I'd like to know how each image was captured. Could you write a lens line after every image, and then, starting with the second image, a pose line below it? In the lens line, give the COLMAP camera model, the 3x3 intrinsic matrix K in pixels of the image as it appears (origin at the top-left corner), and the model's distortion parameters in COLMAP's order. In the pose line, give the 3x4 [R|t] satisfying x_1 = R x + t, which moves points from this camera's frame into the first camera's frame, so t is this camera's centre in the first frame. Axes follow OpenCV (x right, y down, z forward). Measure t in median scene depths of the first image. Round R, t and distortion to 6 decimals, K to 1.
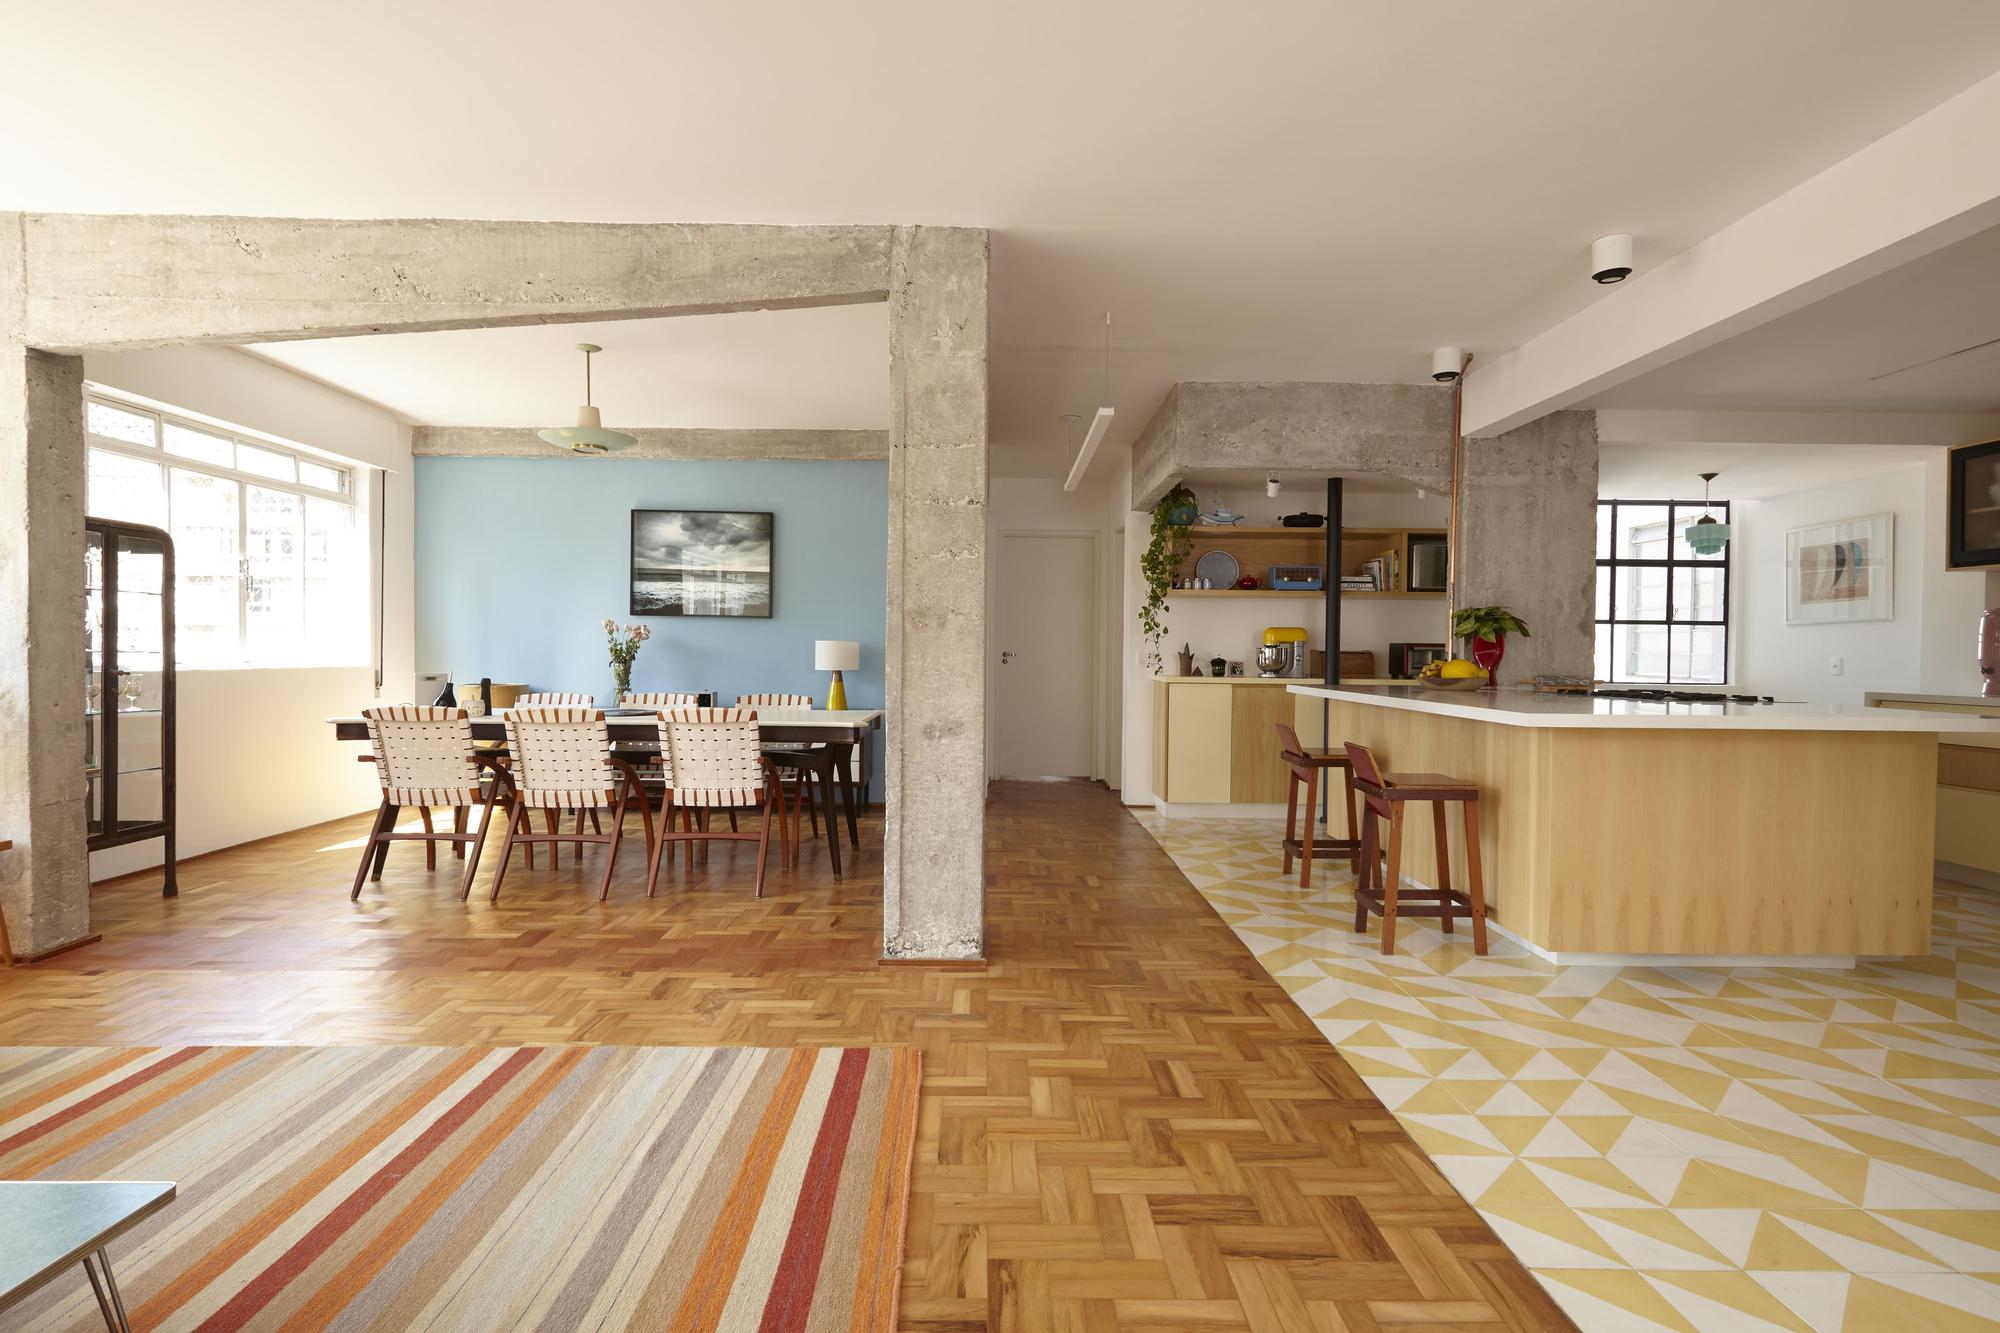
lens RADIAL K [[978.0, 0, 1000.0], [0, 978.0, 662.8], [0, 0, 1]] dist [0.006271, 0.000009]
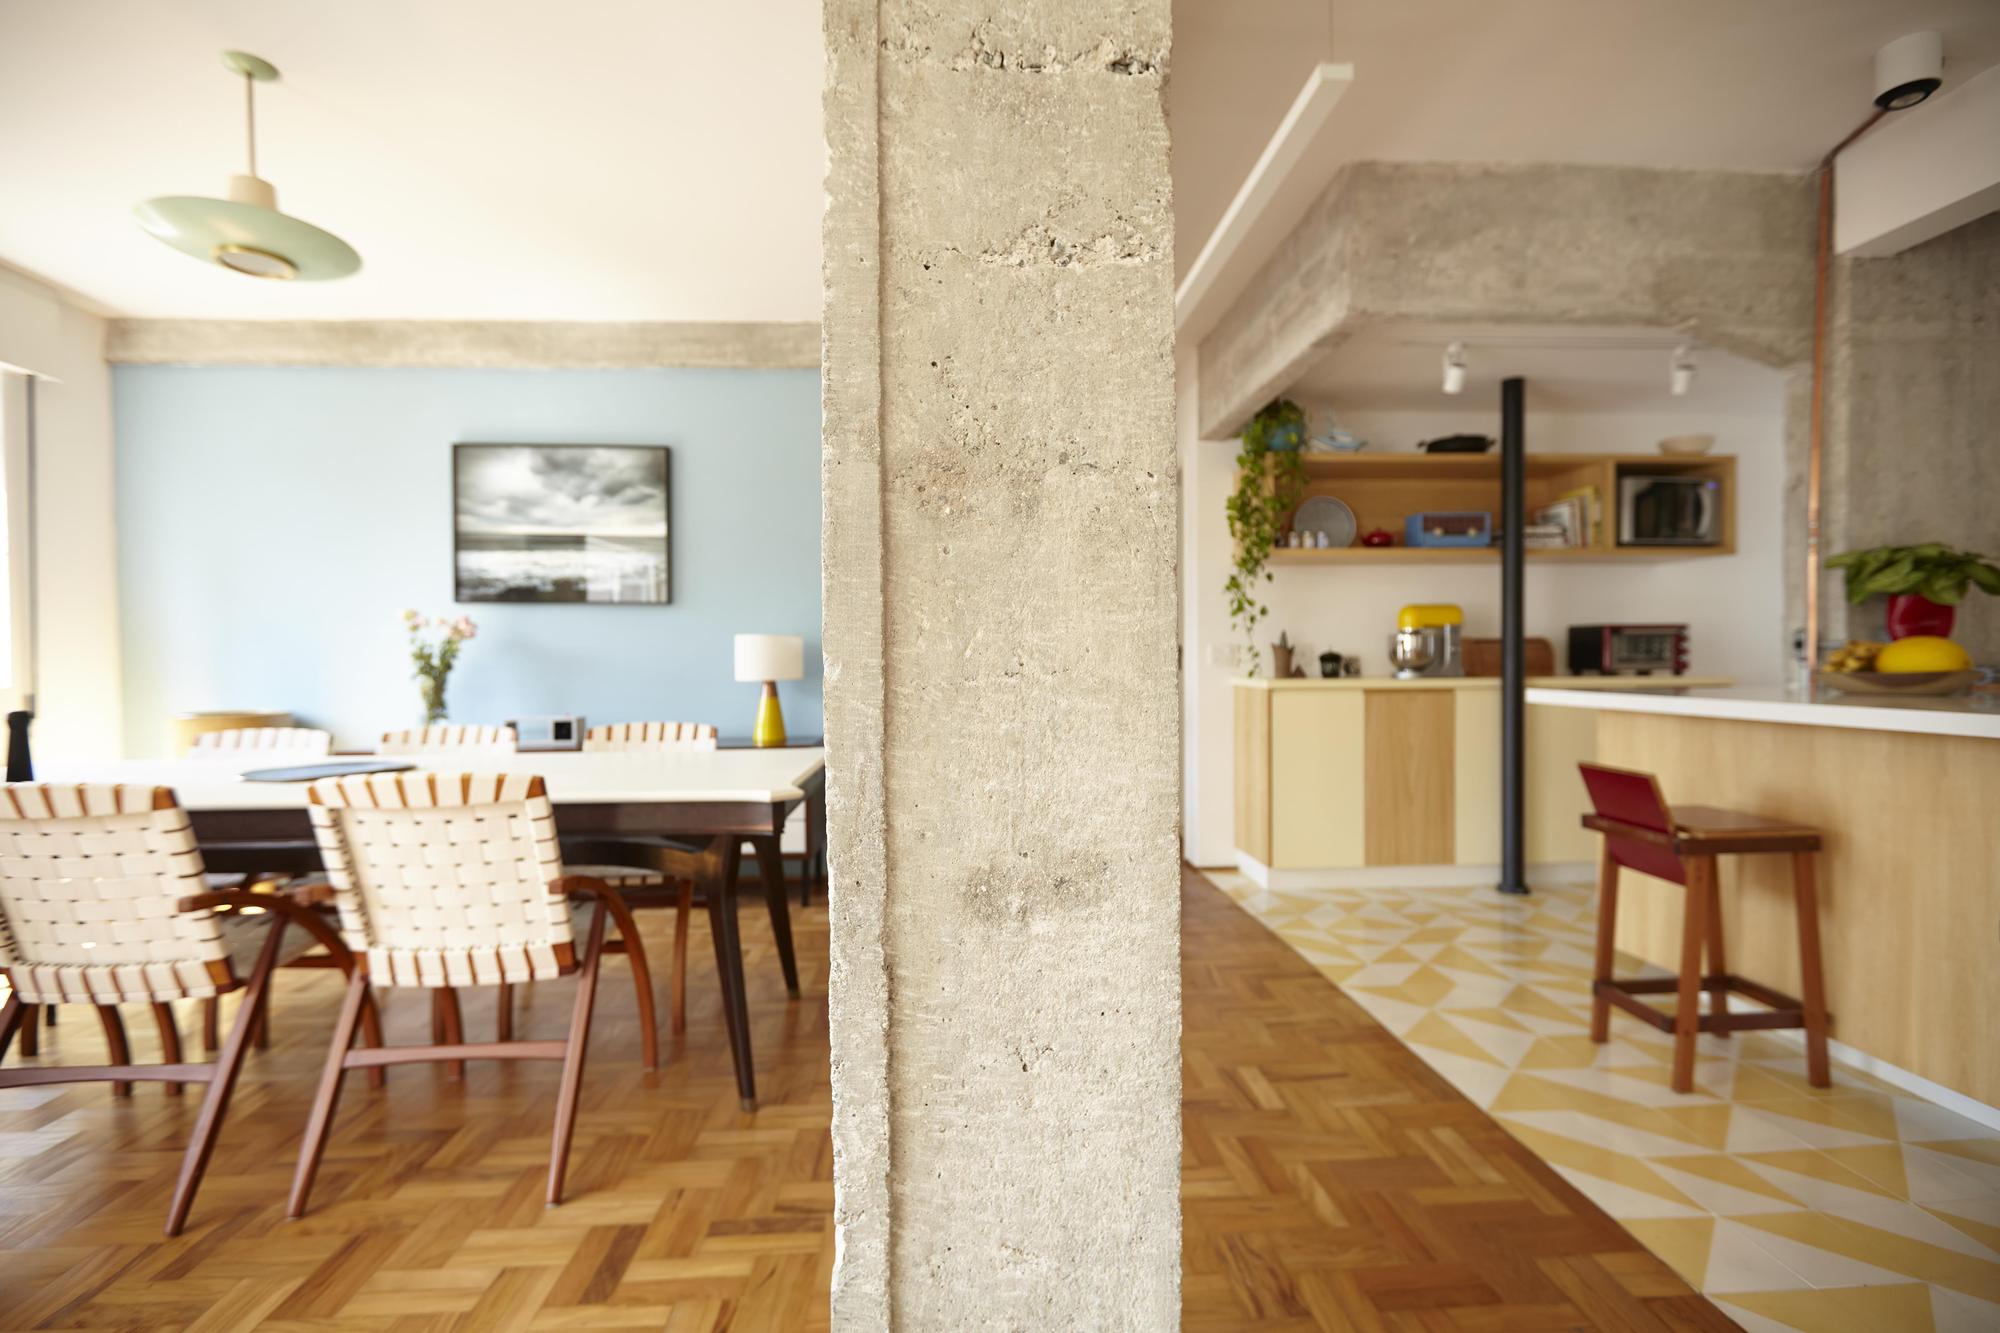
lens RADIAL K [[909.2, 0, 999.6], [0, 909.2, 672.7], [0, 0, 1]] dist [-0.001421, -0.000372]
pose [[0.998646, -0.019278, 0.048324, -0.054889], [0.019133, 0.999811, 0.003470, 0.004651], [-0.048382, -0.002541, 0.998826, 0.510513]]
